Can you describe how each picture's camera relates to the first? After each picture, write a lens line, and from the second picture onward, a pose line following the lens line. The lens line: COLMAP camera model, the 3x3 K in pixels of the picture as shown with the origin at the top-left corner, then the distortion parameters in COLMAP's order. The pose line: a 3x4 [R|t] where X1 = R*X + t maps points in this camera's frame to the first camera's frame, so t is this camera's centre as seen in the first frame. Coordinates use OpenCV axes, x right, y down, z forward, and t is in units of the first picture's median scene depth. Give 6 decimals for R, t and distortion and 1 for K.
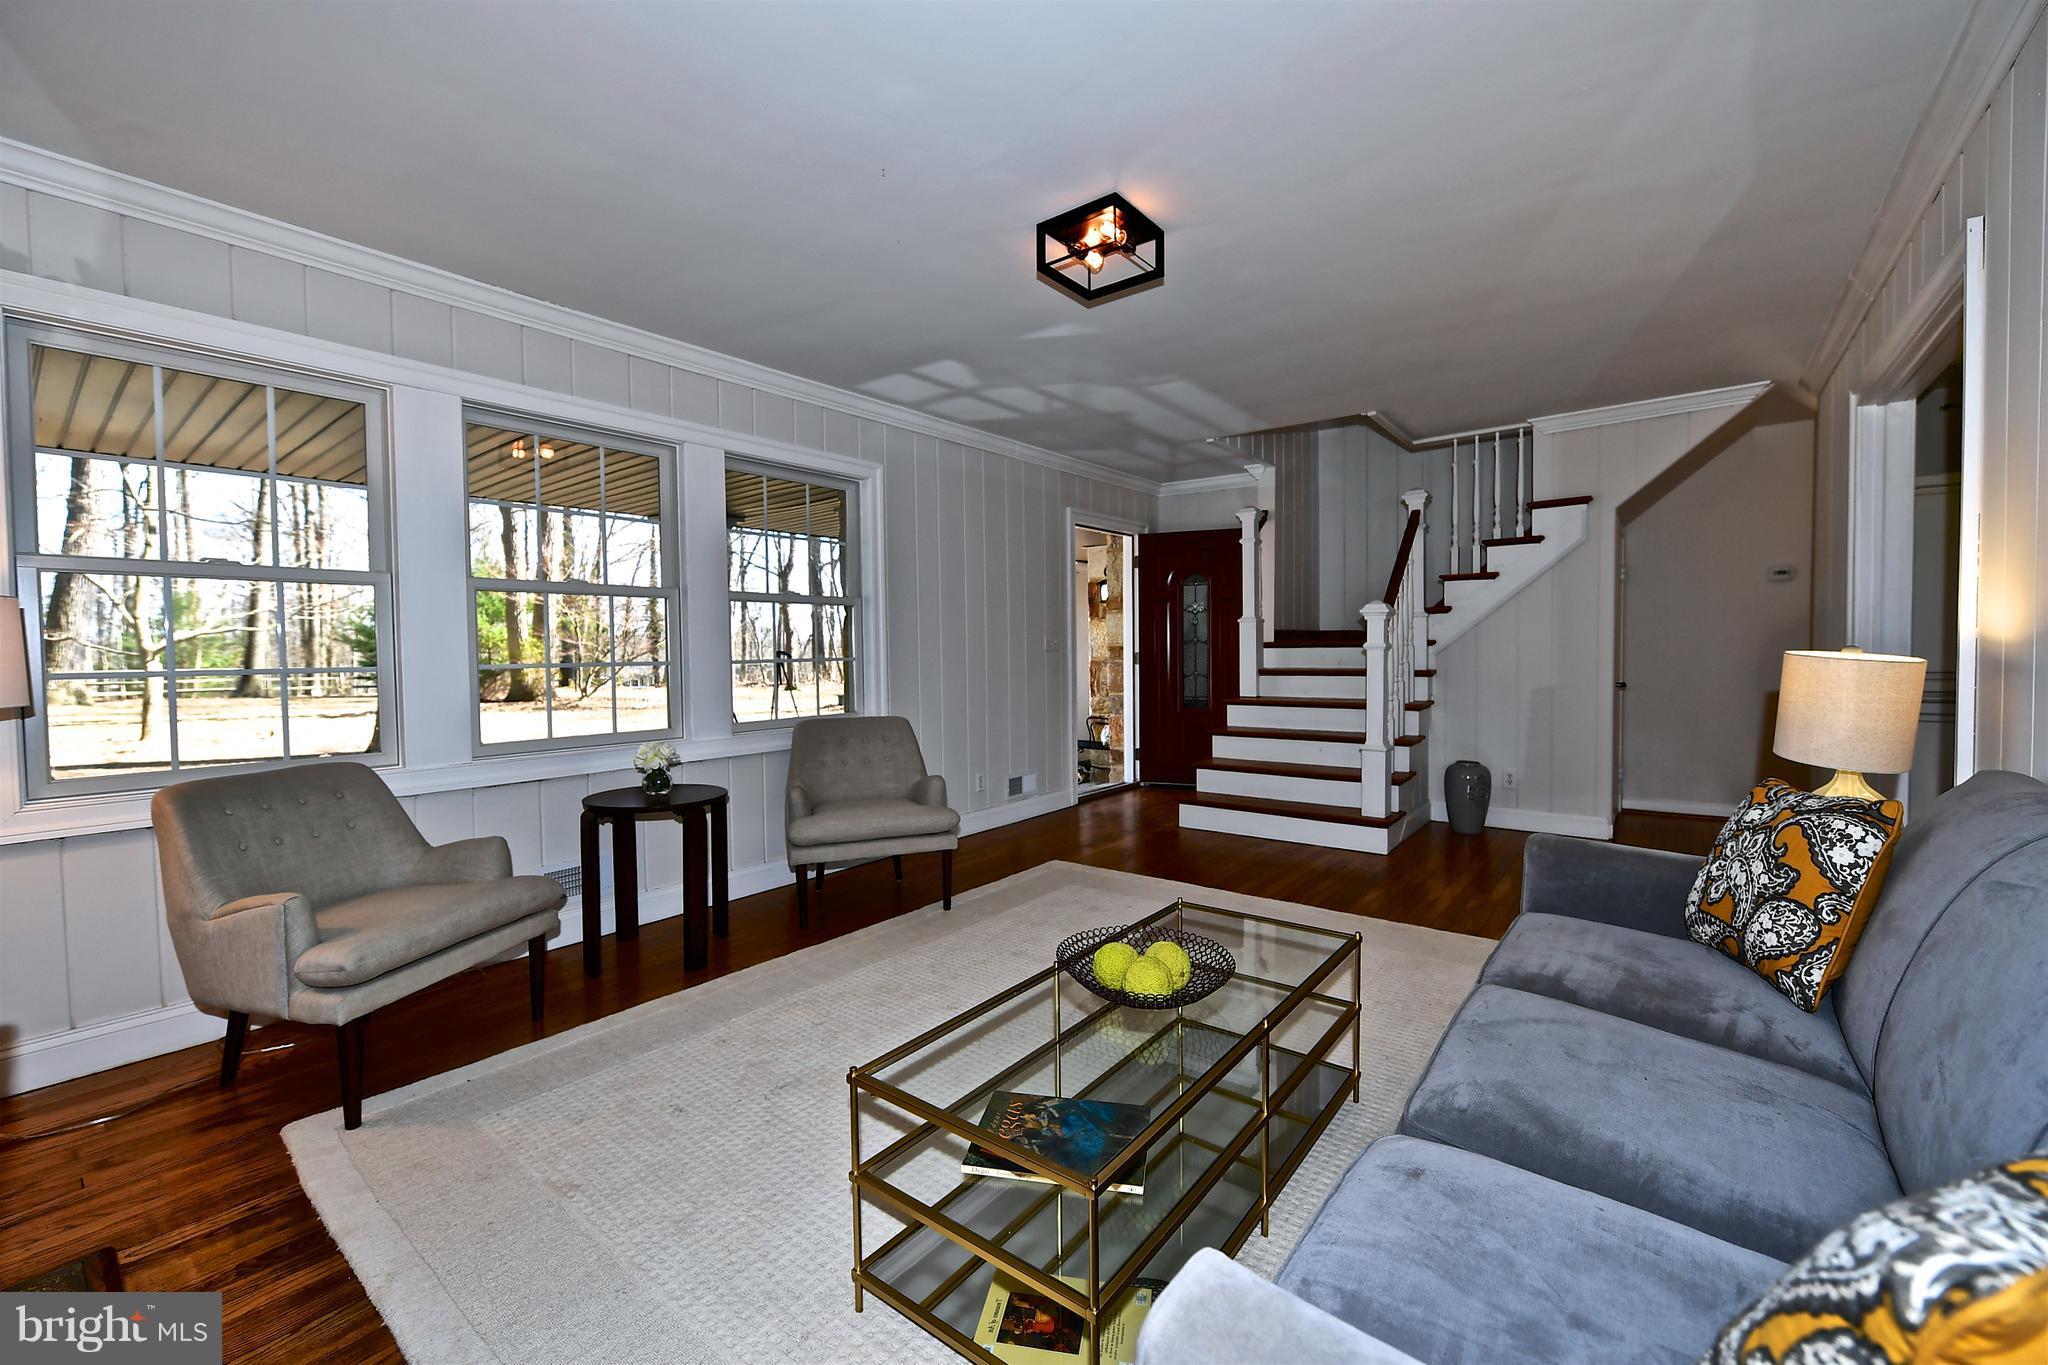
lens RADIAL K [[836.1, 0, 1038.5], [0, 836.1, 674.2], [0, 0, 1]] dist [-0.007601, -0.000322]
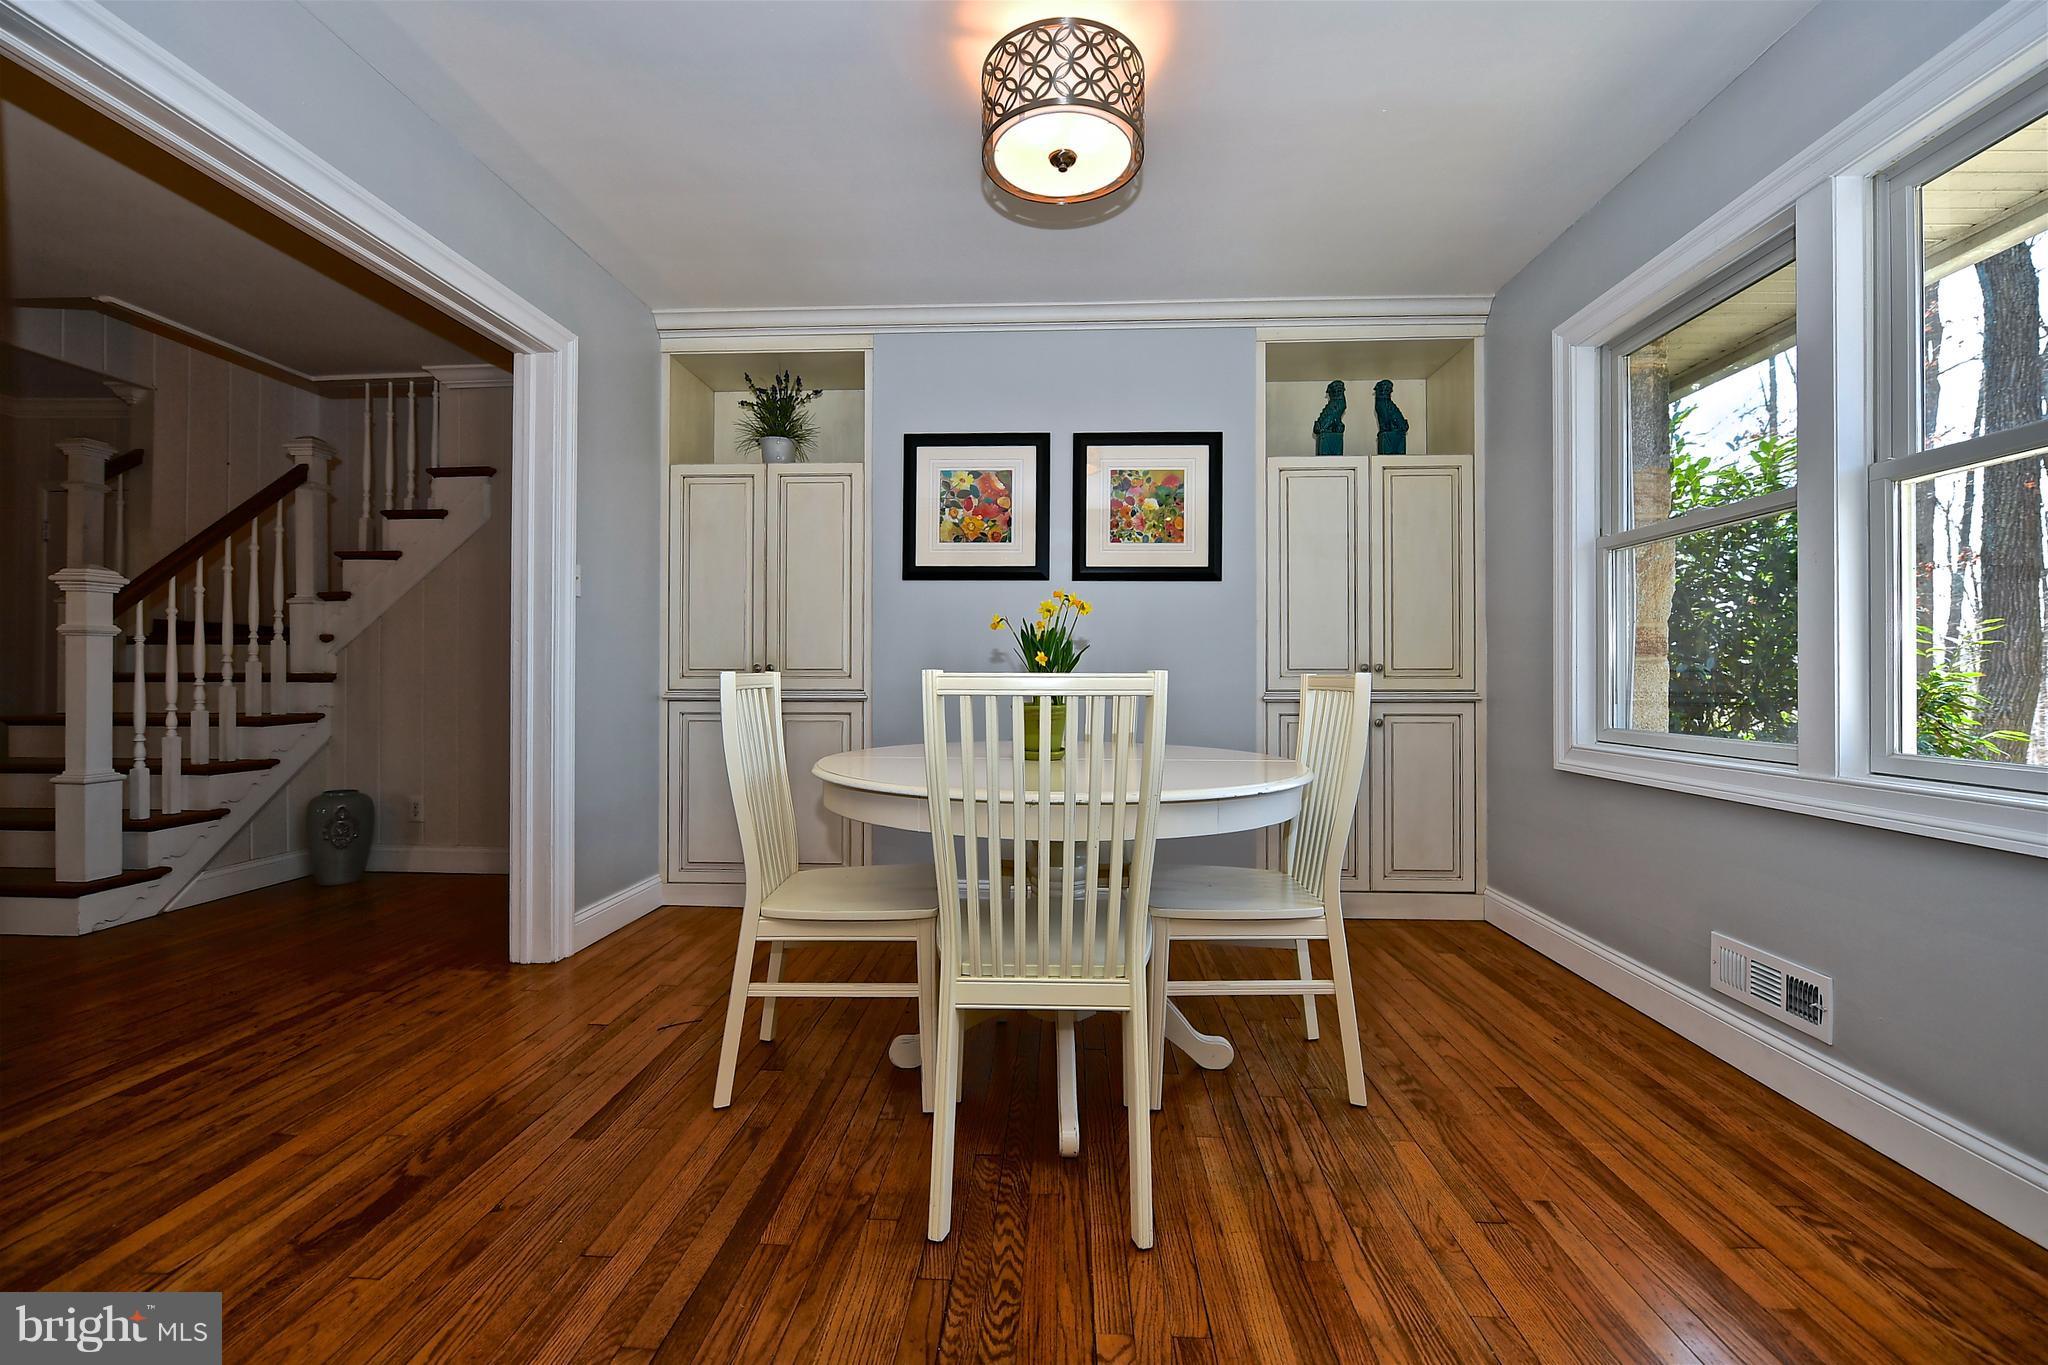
lens RADIAL K [[836.1, 0, 1038.5], [0, 836.1, 674.2], [0, 0, 1]] dist [-0.007601, -0.000322]
pose [[0.812286, 0.014583, 0.583076, 0.590265], [0.007805, 0.999326, -0.035867, 0.030202], [-0.583207, 0.033686, 0.811625, -0.010783]]
